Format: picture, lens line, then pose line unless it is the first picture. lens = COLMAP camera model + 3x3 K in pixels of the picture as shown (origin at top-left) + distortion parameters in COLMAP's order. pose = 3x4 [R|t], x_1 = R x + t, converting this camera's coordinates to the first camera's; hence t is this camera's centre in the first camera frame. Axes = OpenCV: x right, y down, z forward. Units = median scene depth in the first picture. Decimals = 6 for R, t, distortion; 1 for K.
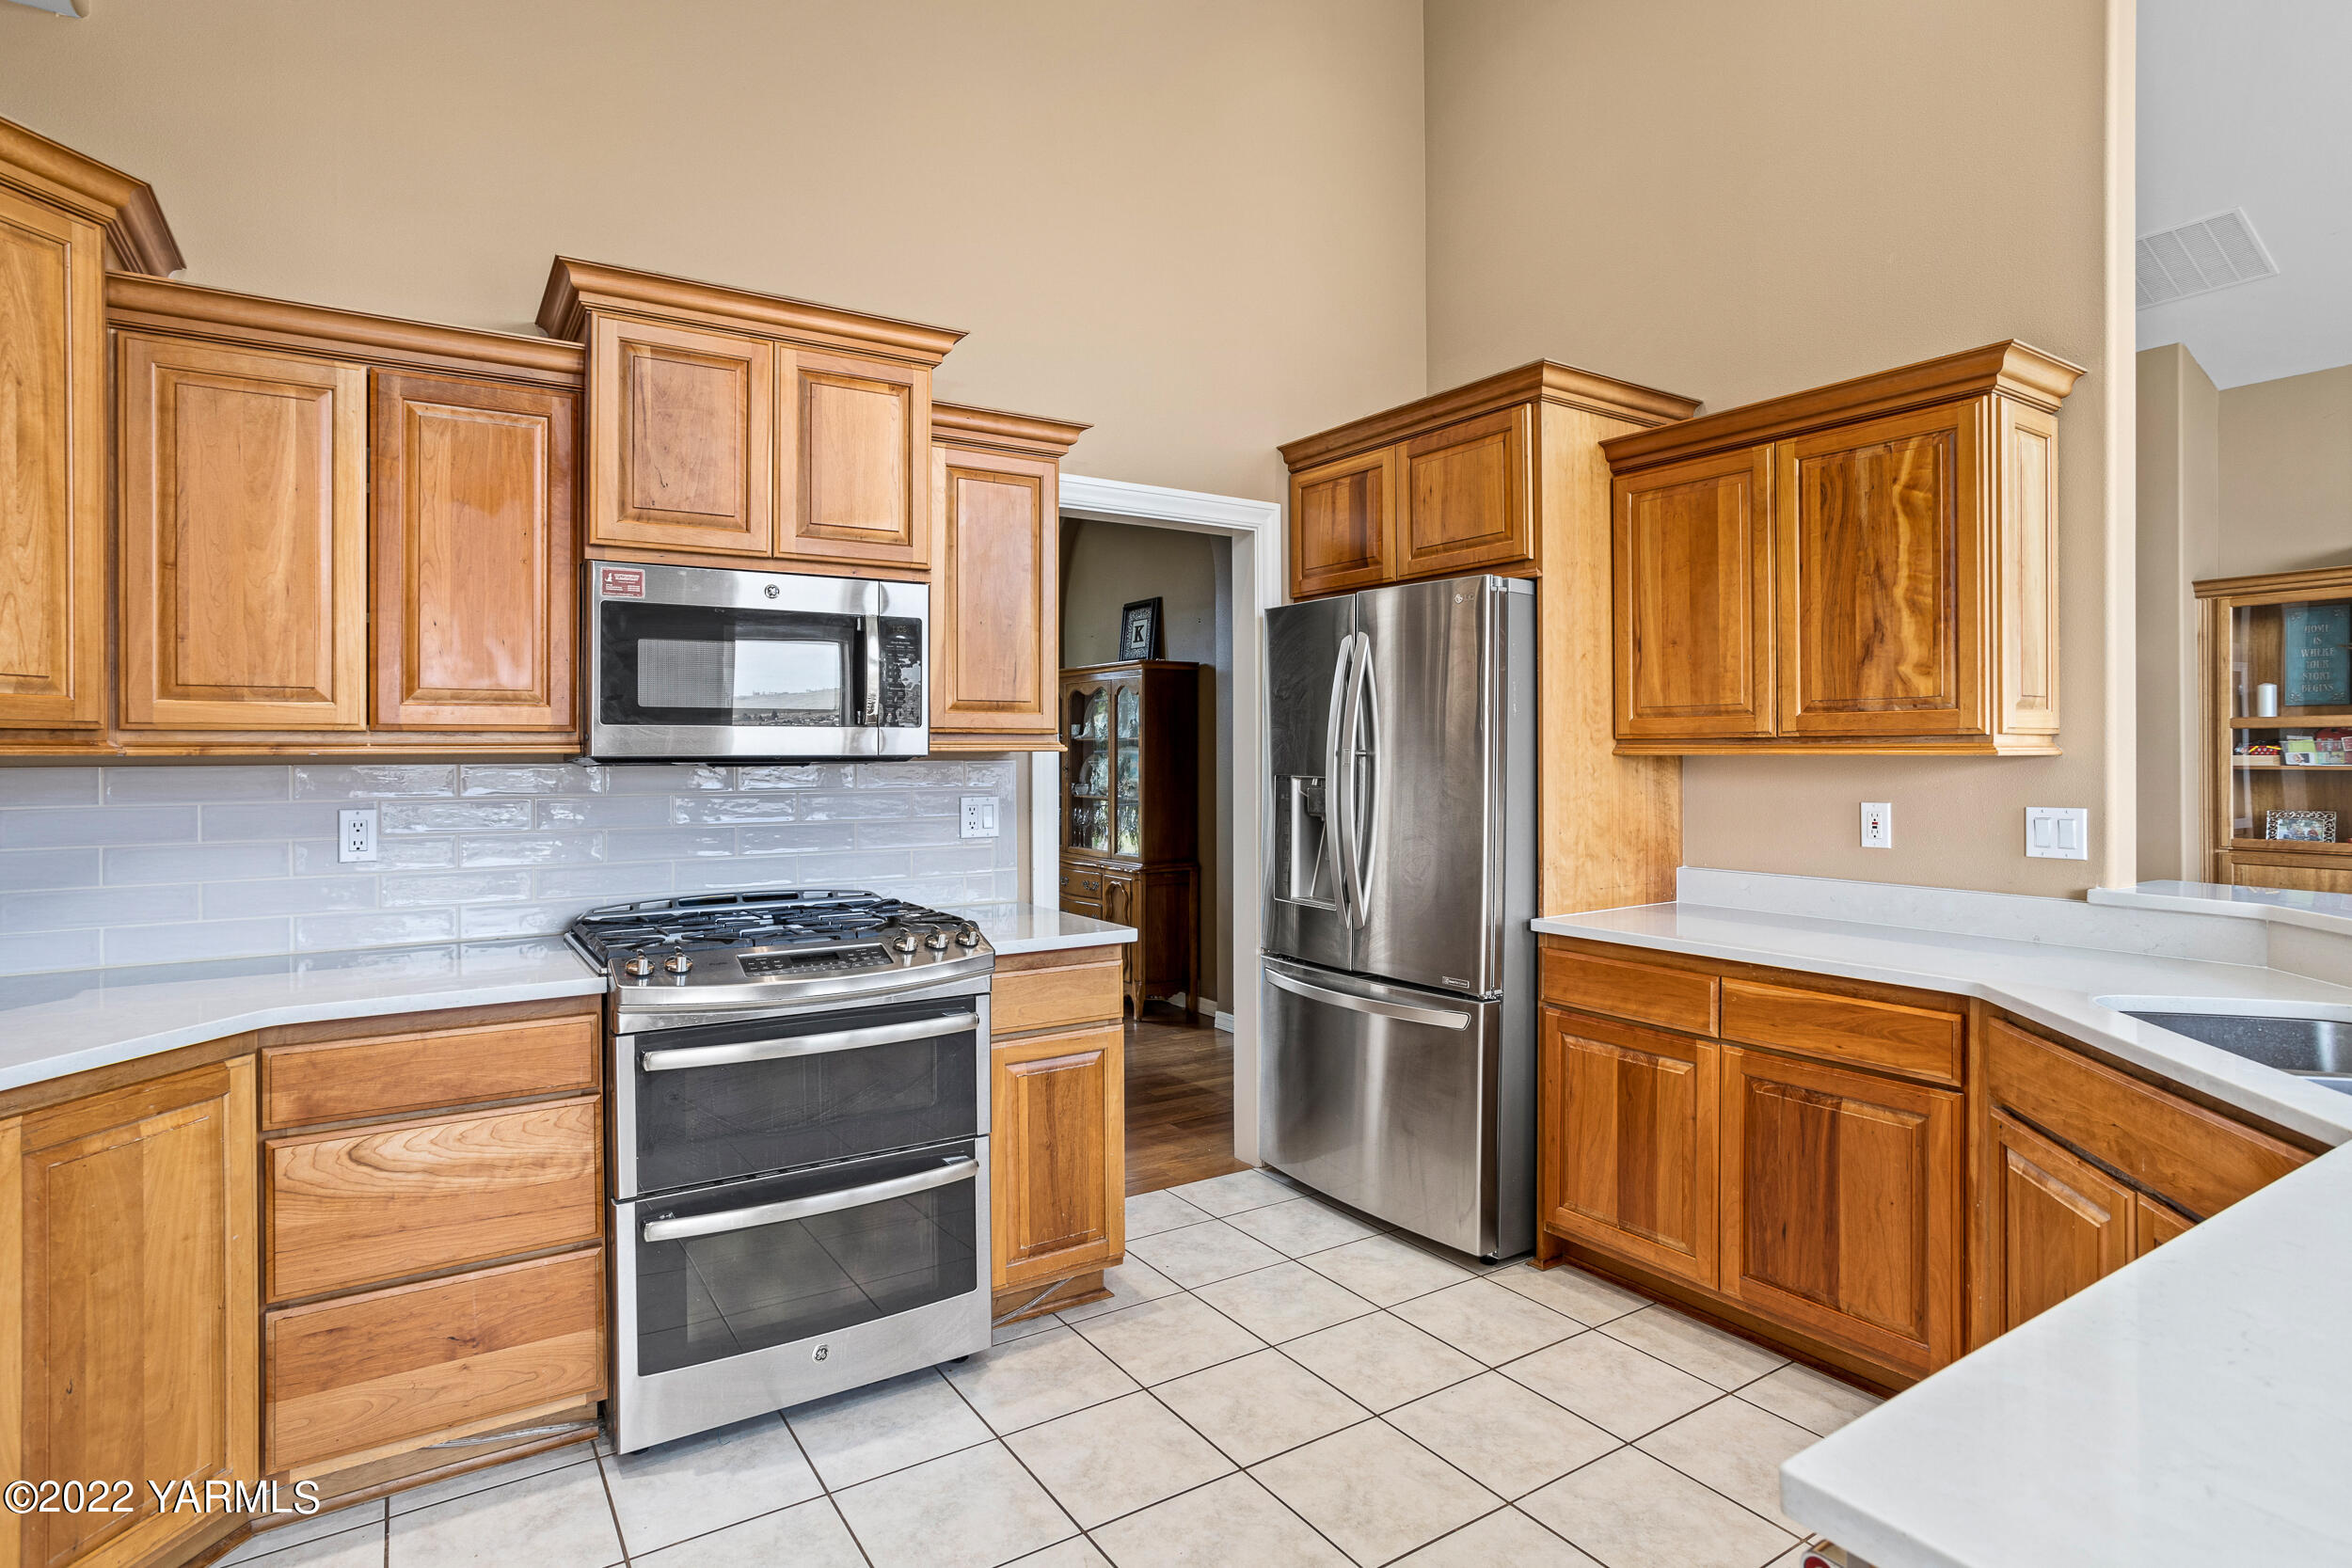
lens RADIAL K [[1156.7, 0, 1158.6], [0, 1156.7, 785.4], [0, 0, 1]] dist [-0.011992, 0.003634]
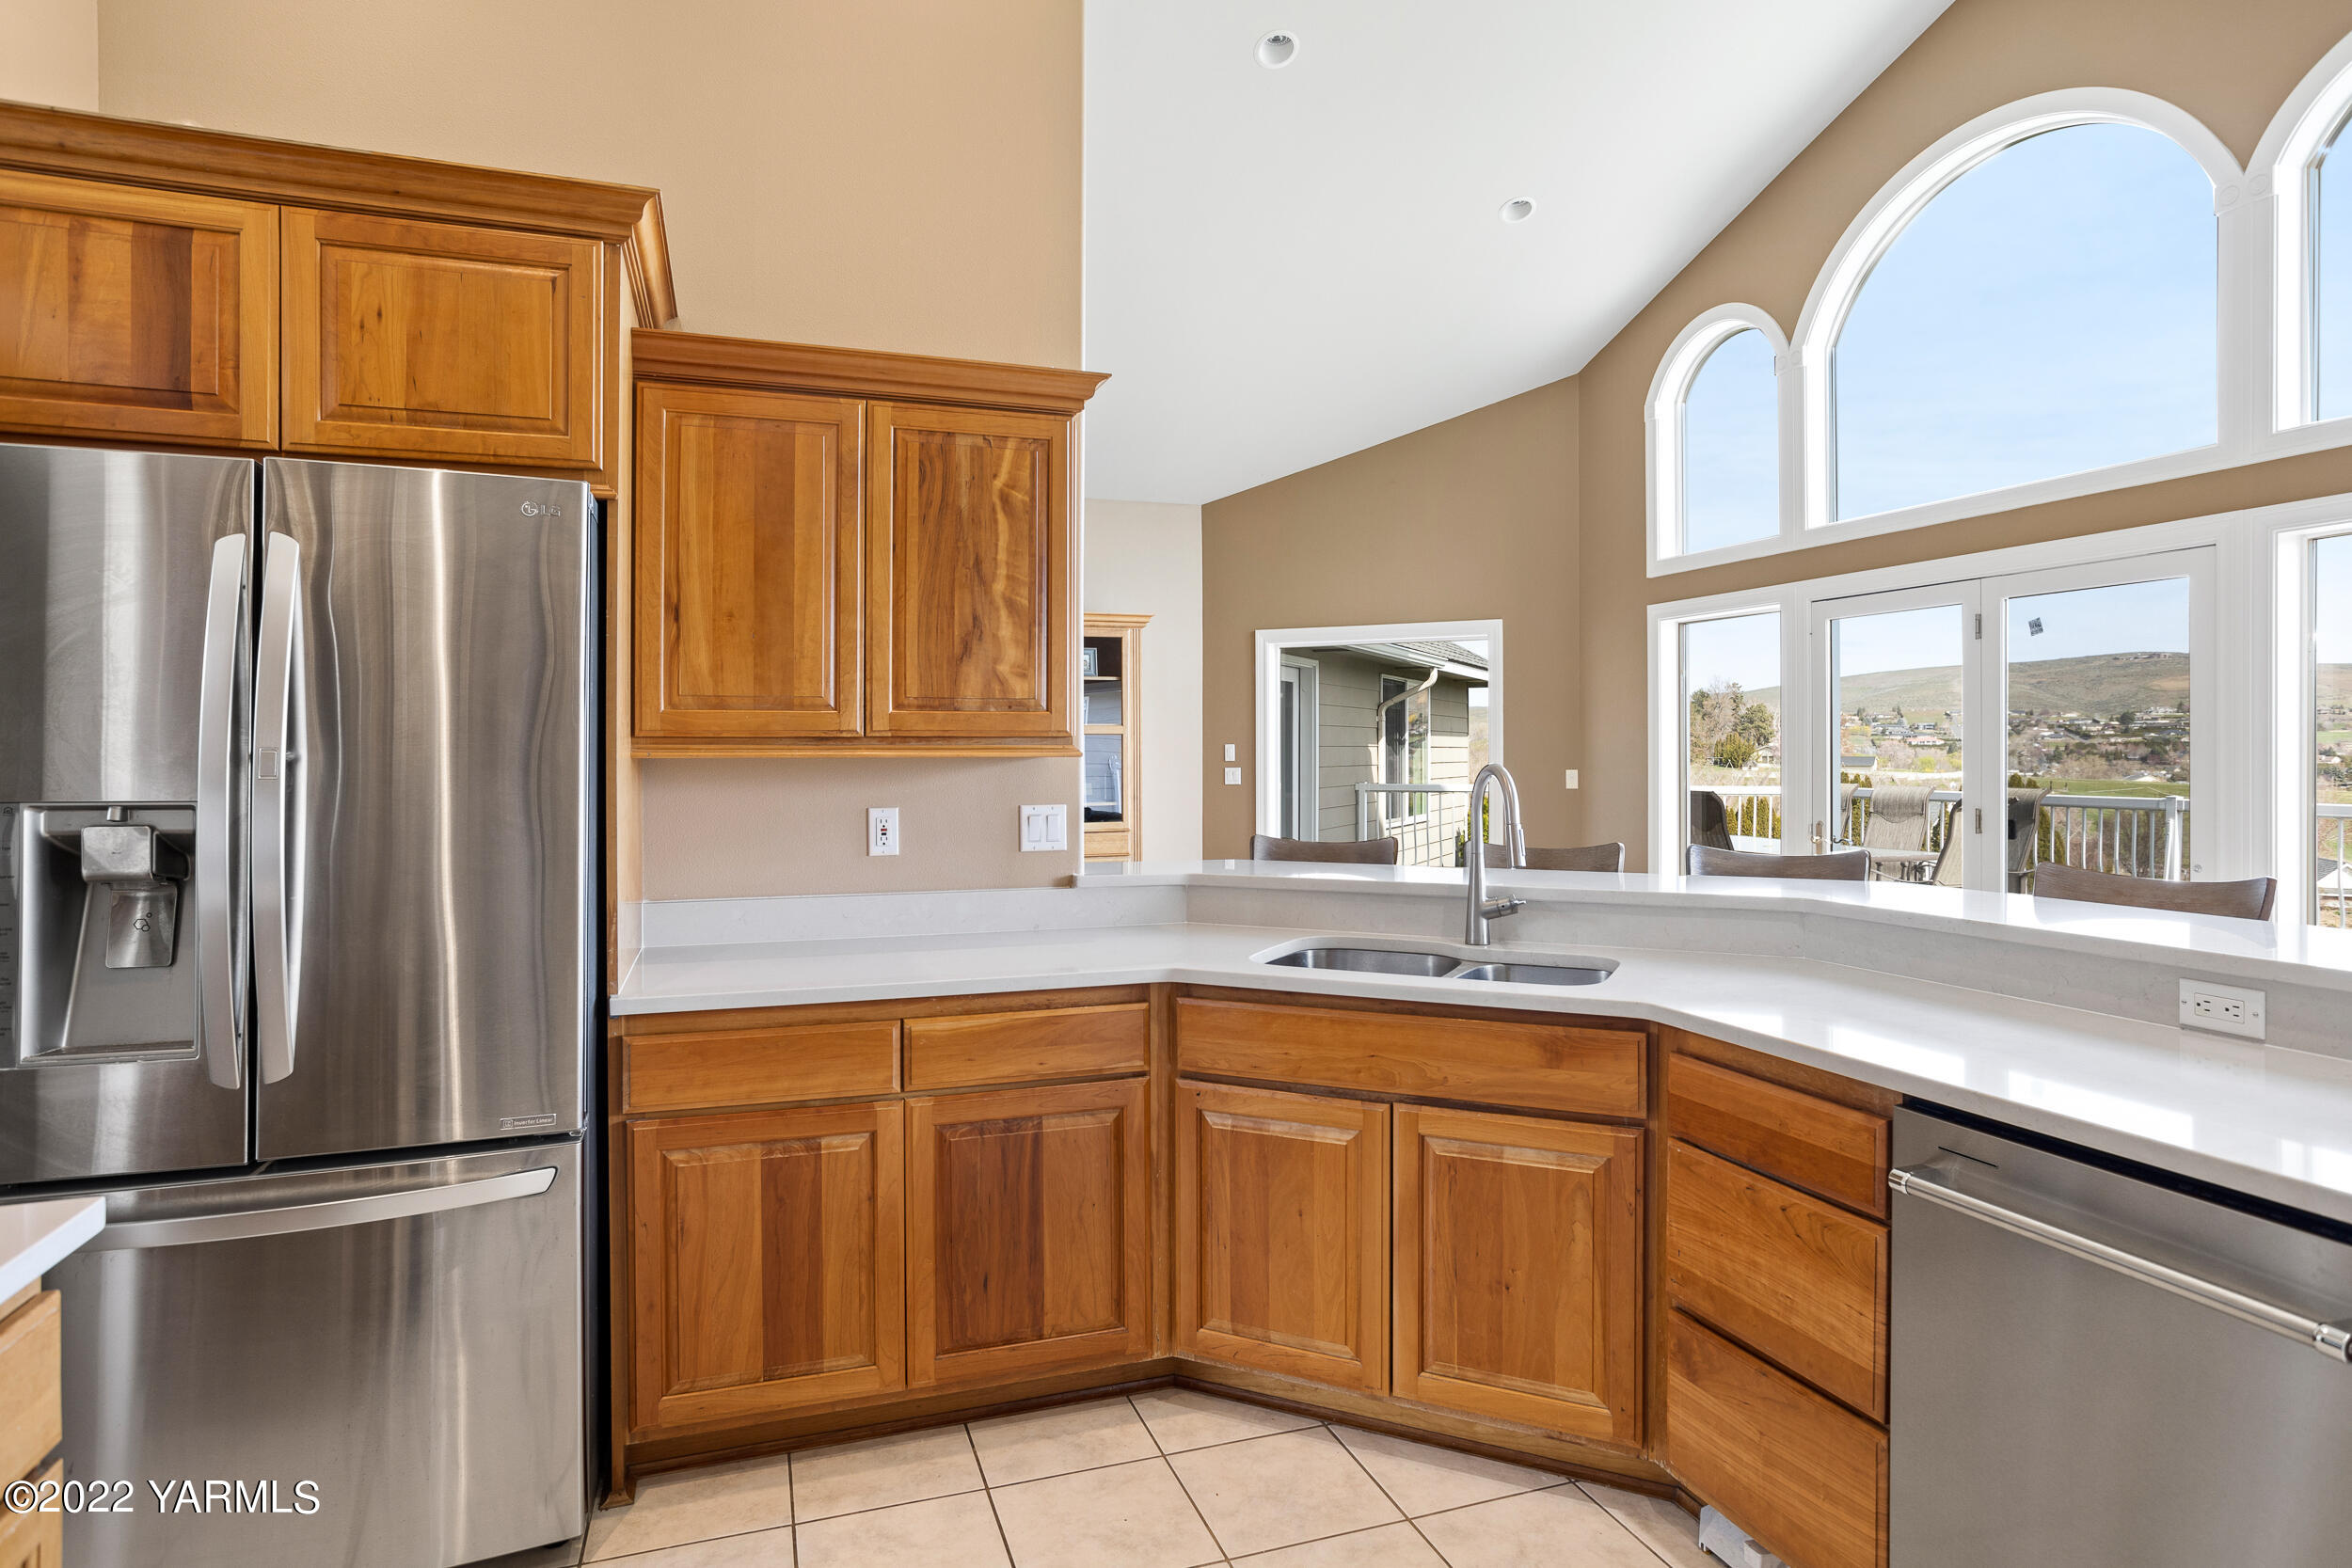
lens RADIAL K [[1304.5, 0, 1172.3], [0, 1304.5, 774.2], [0, 0, 1]] dist [-0.019291, 0.010492]
pose [[0.264010, -0.016100, 0.964385, -0.374908], [0.027768, 0.999573, 0.009085, -0.017055], [-0.964120, 0.024381, 0.264345, 0.544419]]
